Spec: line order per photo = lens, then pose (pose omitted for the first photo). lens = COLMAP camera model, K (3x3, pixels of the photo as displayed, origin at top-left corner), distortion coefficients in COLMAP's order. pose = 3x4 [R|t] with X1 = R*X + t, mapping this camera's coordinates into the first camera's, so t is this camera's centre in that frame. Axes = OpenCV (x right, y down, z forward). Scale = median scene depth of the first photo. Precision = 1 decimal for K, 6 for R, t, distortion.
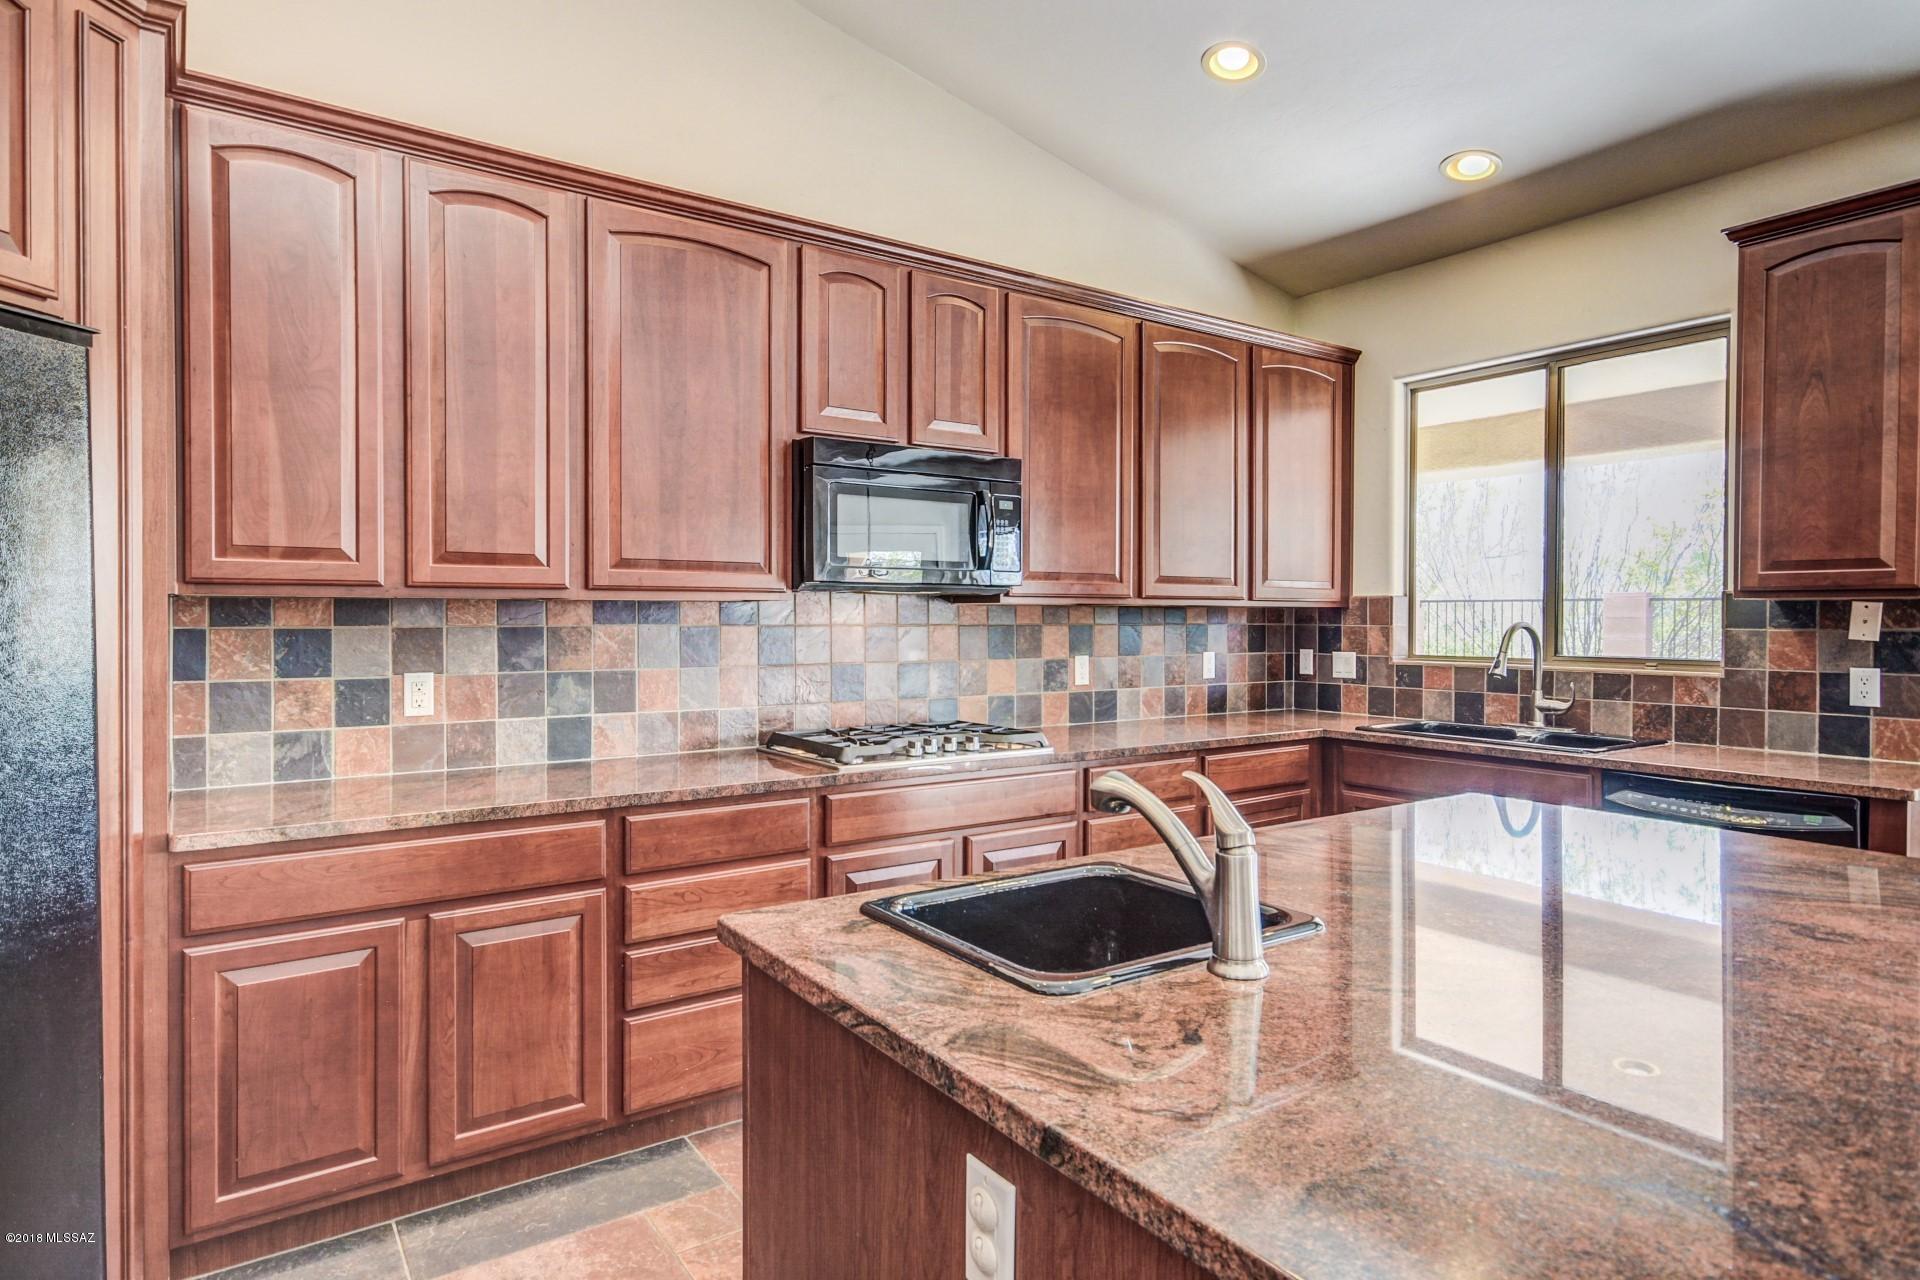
lens RADIAL K [[1065.7, 0, 960.7], [0, 1065.7, 627.4], [0, 0, 1]] dist [0.015507, 0.003208]
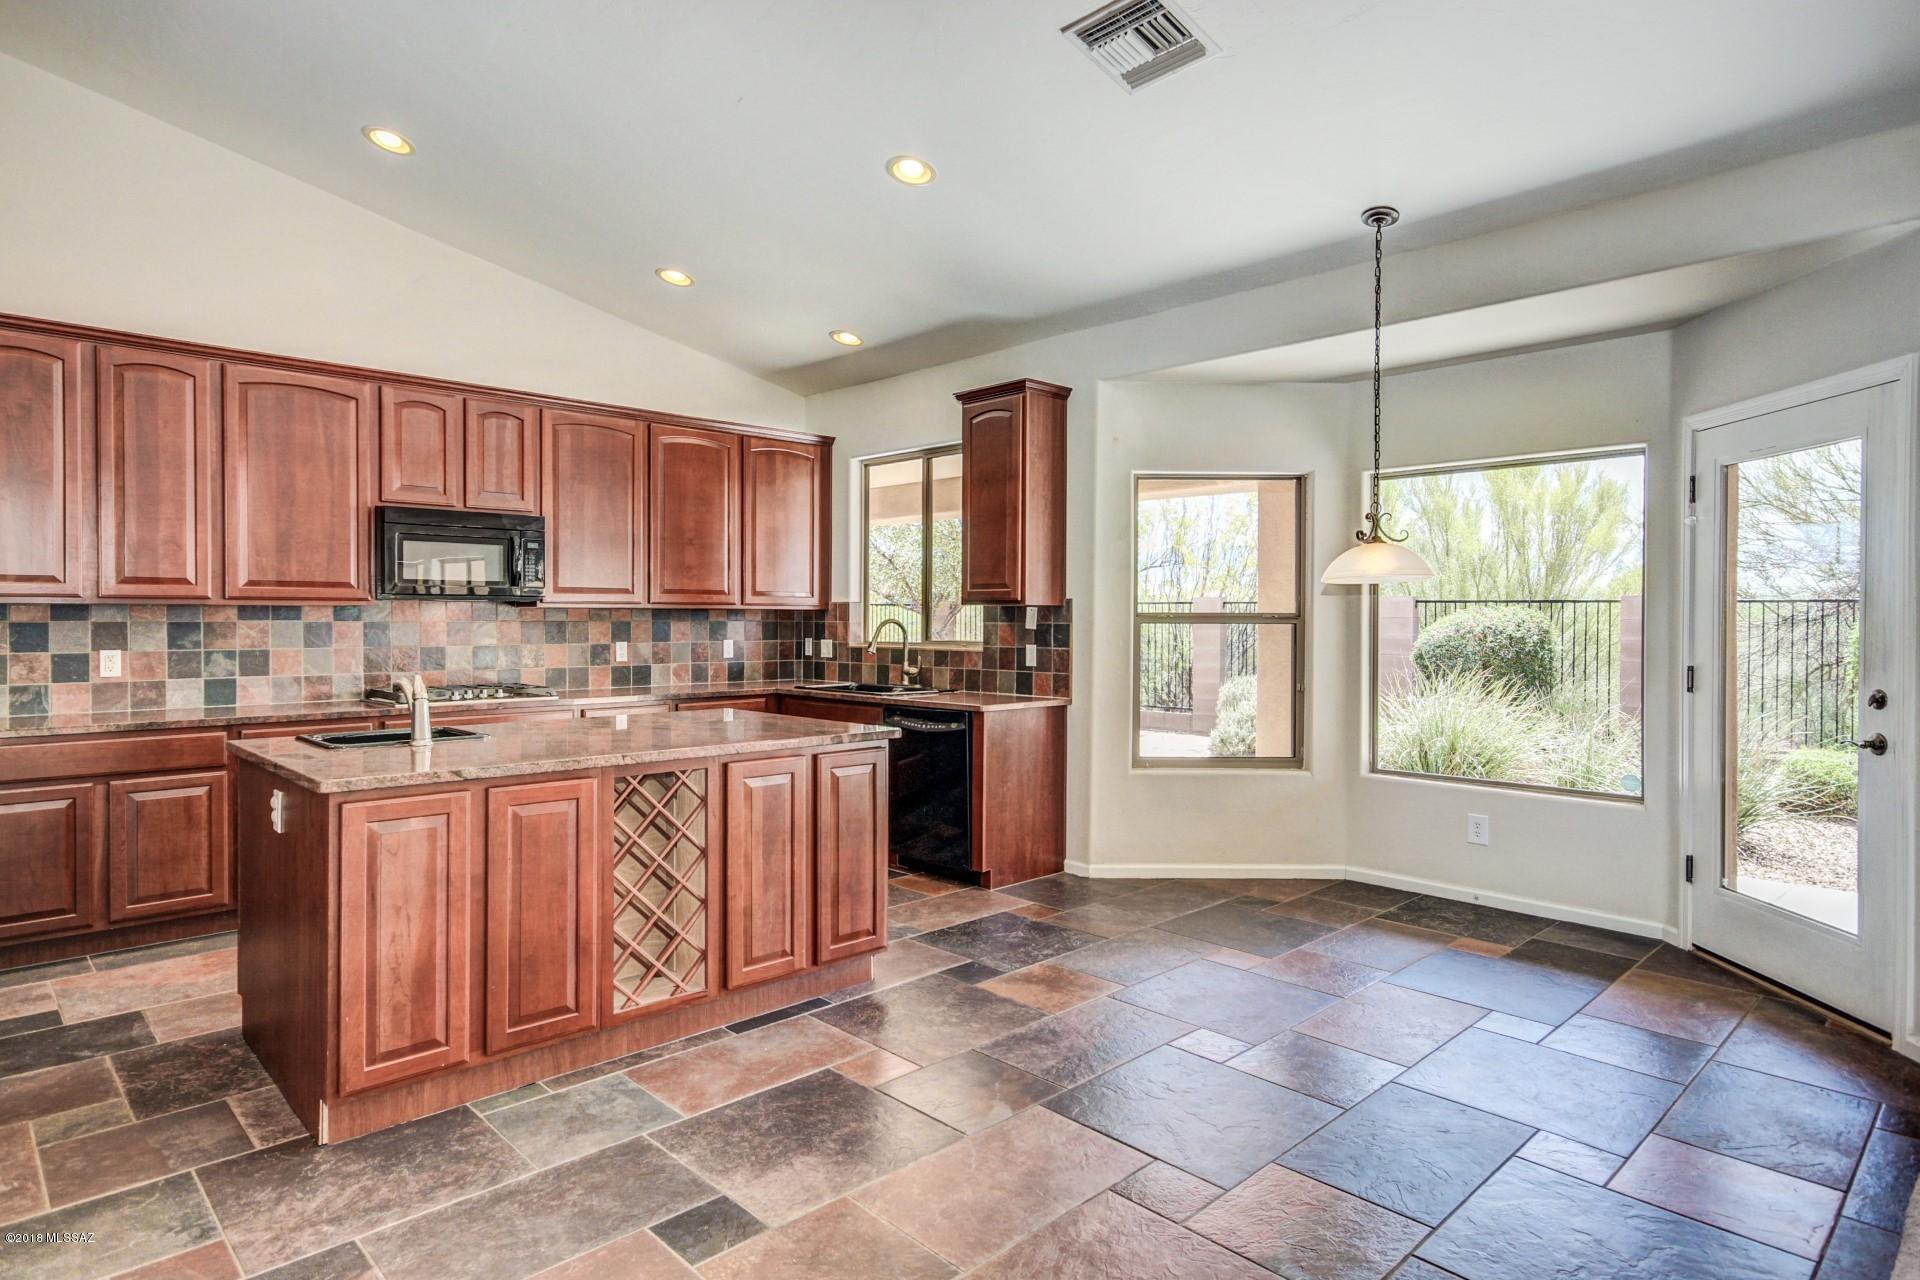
lens RADIAL K [[1065.7, 0, 953.9], [0, 1065.7, 626.7], [0, 0, 1]] dist [0.015507, 0.003208]
pose [[0.987827, -0.001652, 0.155548, 0.445440], [0.001717, 0.999998, -0.000288, 0.008676], [-0.155547, 0.000552, 0.987828, -0.719032]]
